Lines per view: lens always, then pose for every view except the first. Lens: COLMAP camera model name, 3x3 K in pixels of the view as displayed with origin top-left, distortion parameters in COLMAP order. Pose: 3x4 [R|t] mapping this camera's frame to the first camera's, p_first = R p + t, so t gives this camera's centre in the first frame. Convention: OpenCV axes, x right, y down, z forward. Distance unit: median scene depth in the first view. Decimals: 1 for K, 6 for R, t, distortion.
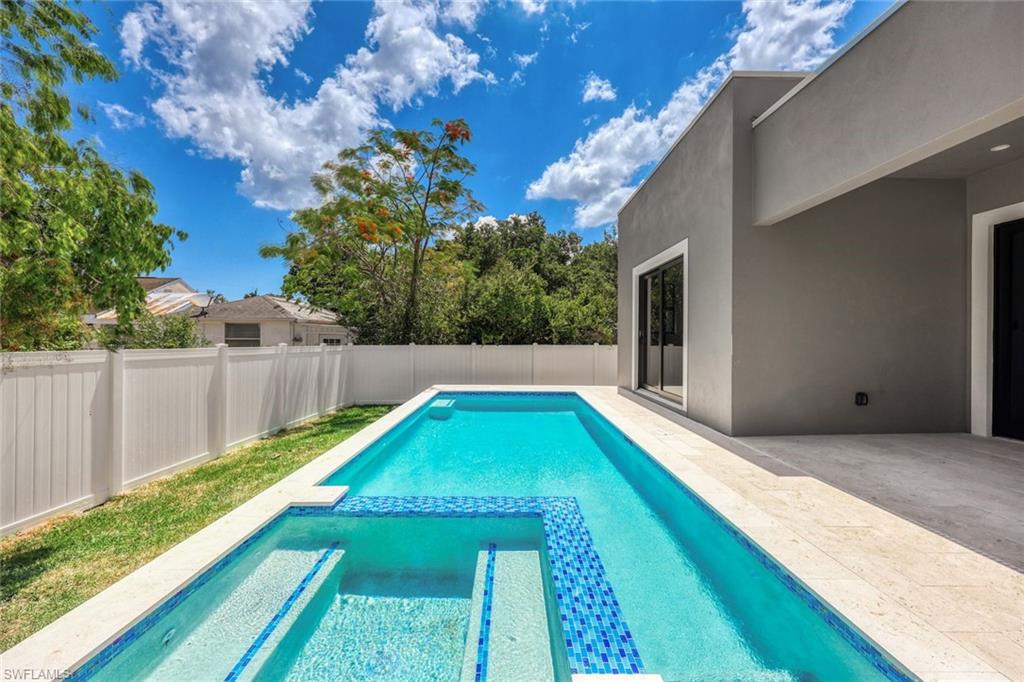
lens RADIAL K [[408.0, 0, 512.0], [0, 408.0, 341.0], [0, 0, 1]] dist [-0.000227, 0.000118]
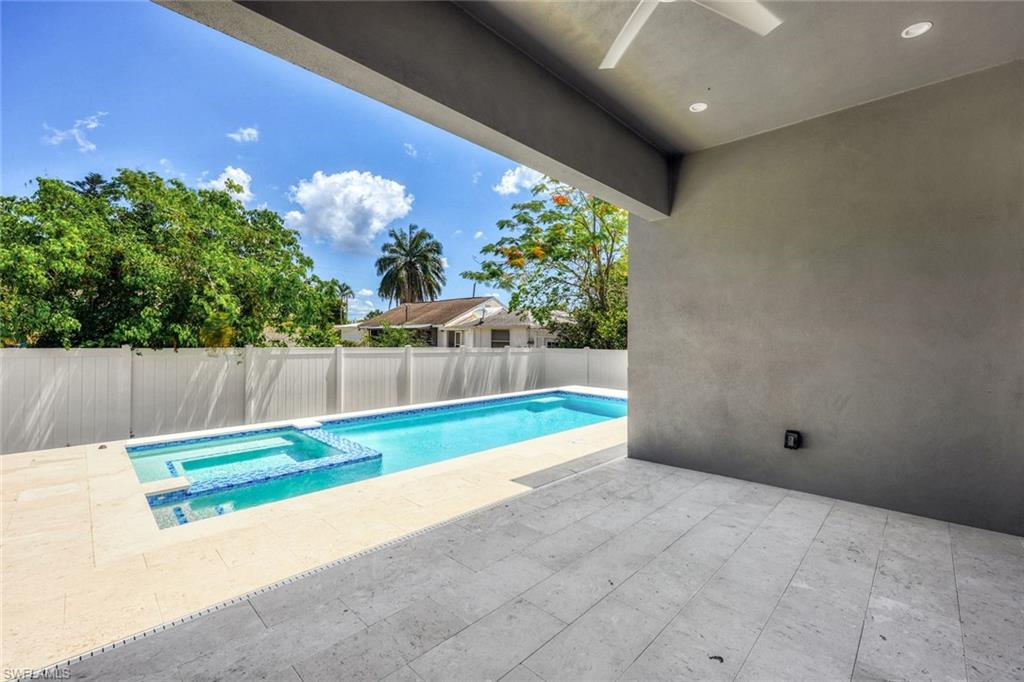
lens RADIAL K [[418.2, 0, 512.0], [0, 418.2, 341.0], [0, 0, 1]] dist [0.001236, 0.000243]
pose [[0.718893, 0.009665, -0.695053, 0.700865], [-0.013591, 0.999908, -0.000153, -0.014663], [0.694988, 0.009557, 0.718958, 0.104149]]
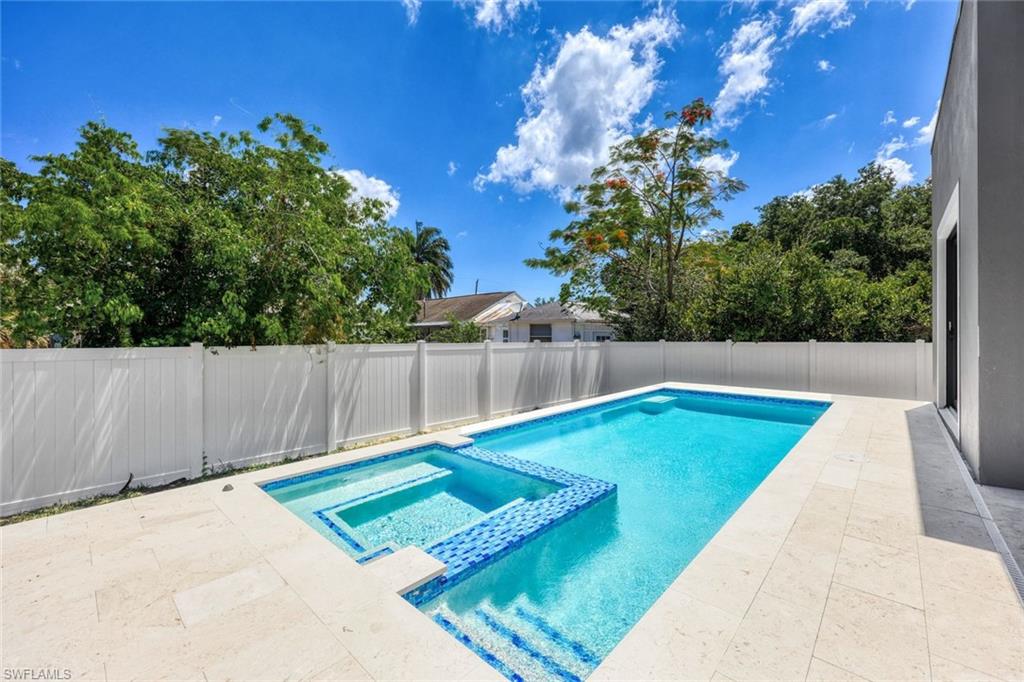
lens RADIAL K [[412.1, 0, 512.0], [0, 412.1, 341.0], [0, 0, 1]] dist [-0.001006, -0.000598]
pose [[0.734424, 0.001871, -0.678689, 0.305580], [0.002736, 0.999980, 0.005718, 0.002404], [0.678686, -0.006056, 0.734404, 0.017279]]
